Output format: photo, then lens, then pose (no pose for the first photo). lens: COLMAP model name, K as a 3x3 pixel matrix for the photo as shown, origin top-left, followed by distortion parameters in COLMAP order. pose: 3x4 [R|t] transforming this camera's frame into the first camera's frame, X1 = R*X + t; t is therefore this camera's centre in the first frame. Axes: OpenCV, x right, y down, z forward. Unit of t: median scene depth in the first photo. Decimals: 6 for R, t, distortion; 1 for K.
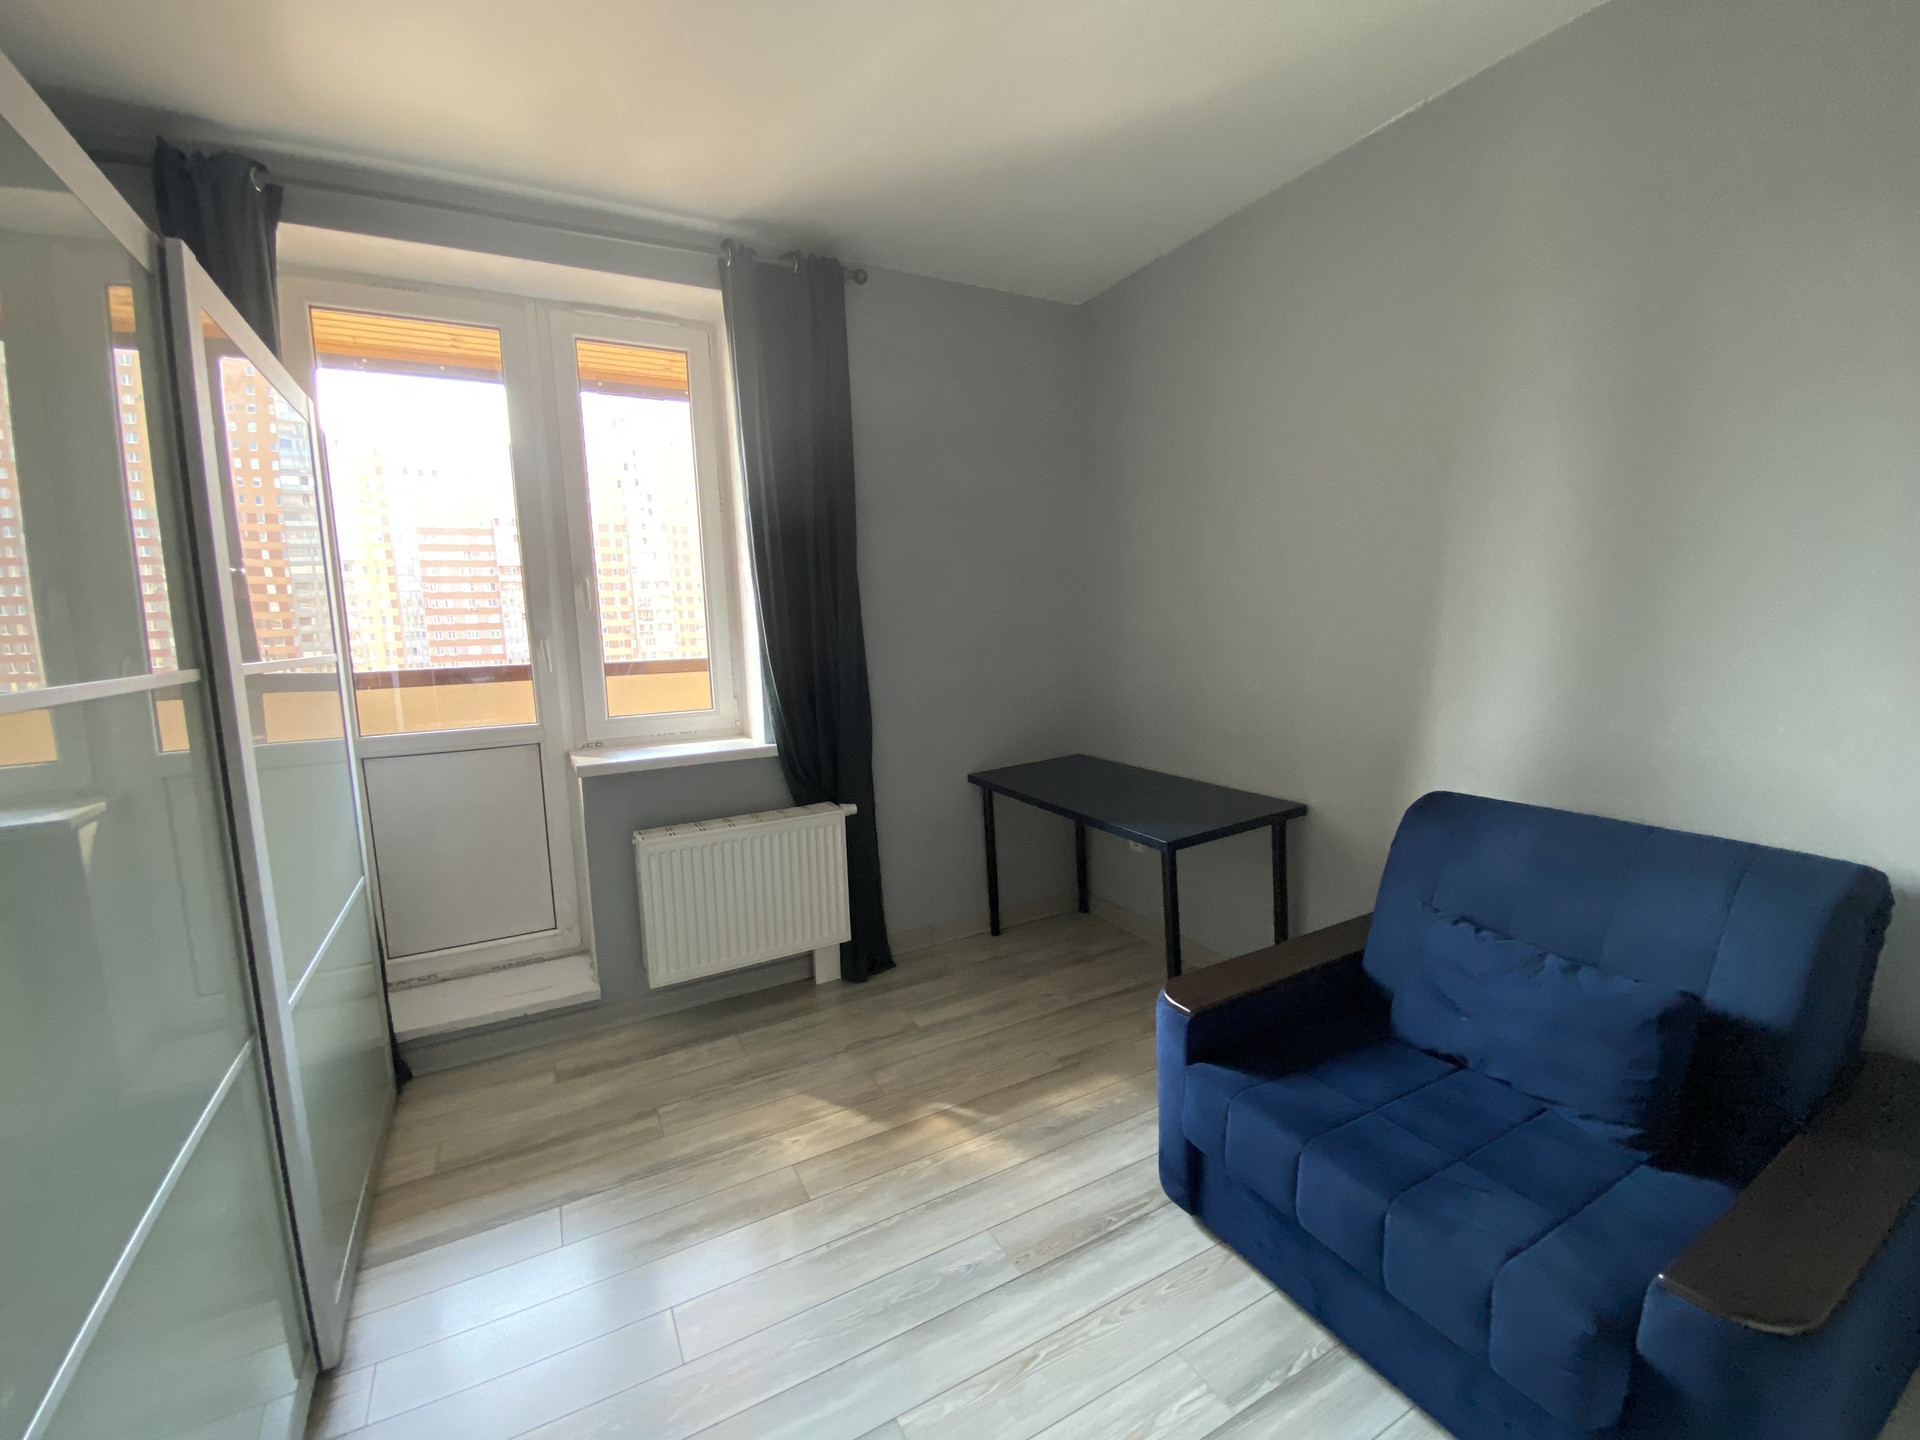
lens RADIAL K [[788.1, 0, 952.8], [0, 788.1, 719.4], [0, 0, 1]] dist [0.022181, -0.020168]
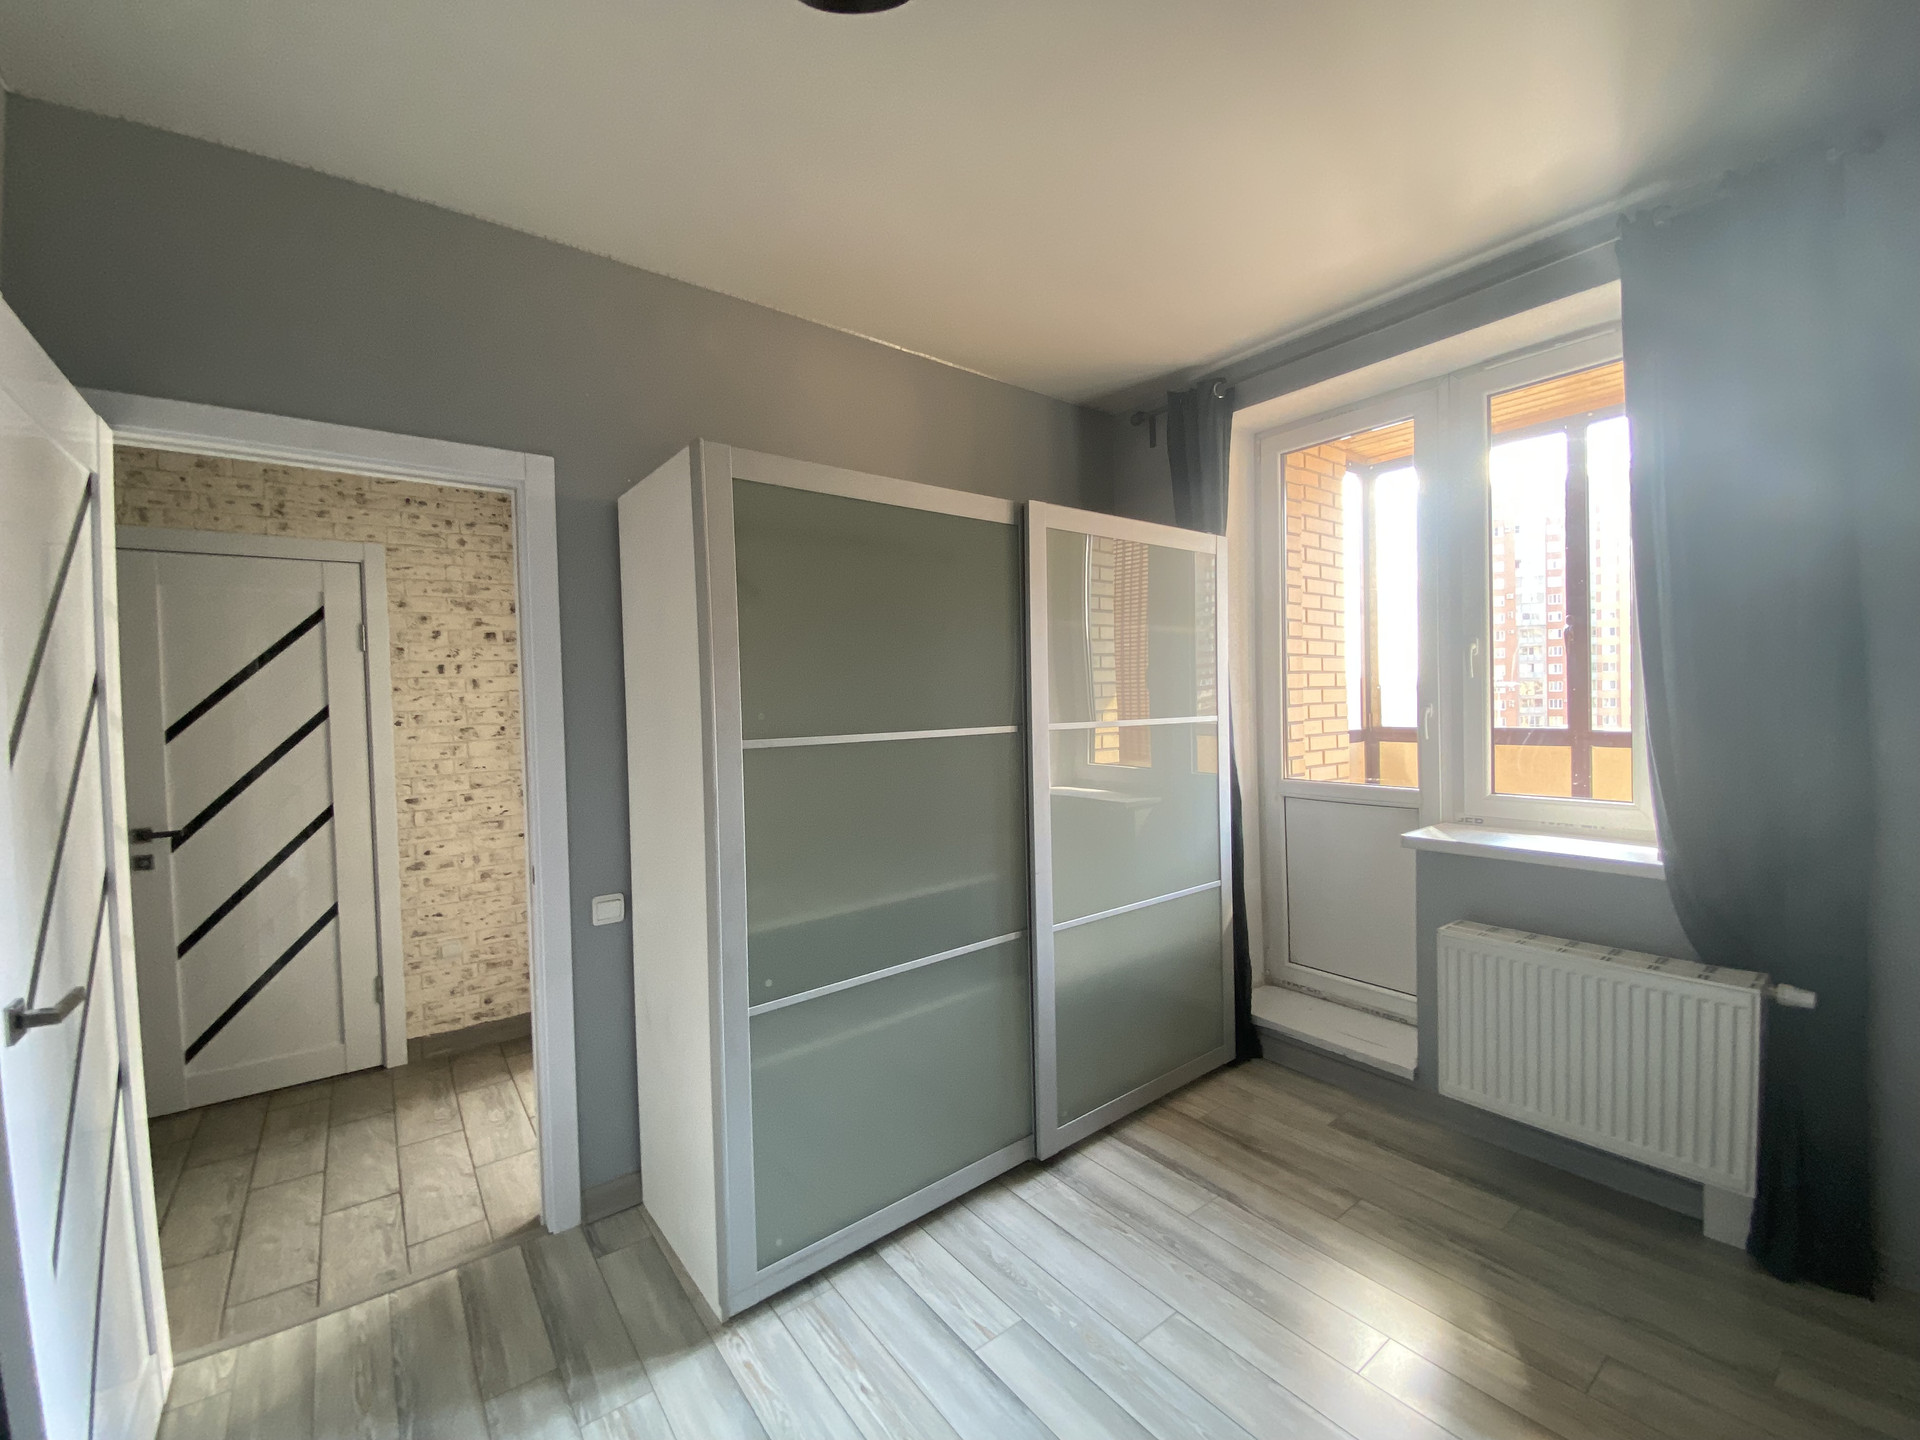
lens RADIAL K [[788.1, 0, 952.8], [0, 788.1, 719.4], [0, 0, 1]] dist [0.022181, -0.020168]
pose [[0.155482, 0.052509, -0.986442, 0.408705], [-0.106832, 0.993623, 0.036053, -0.060291], [0.982045, 0.099778, 0.160101, 0.262697]]
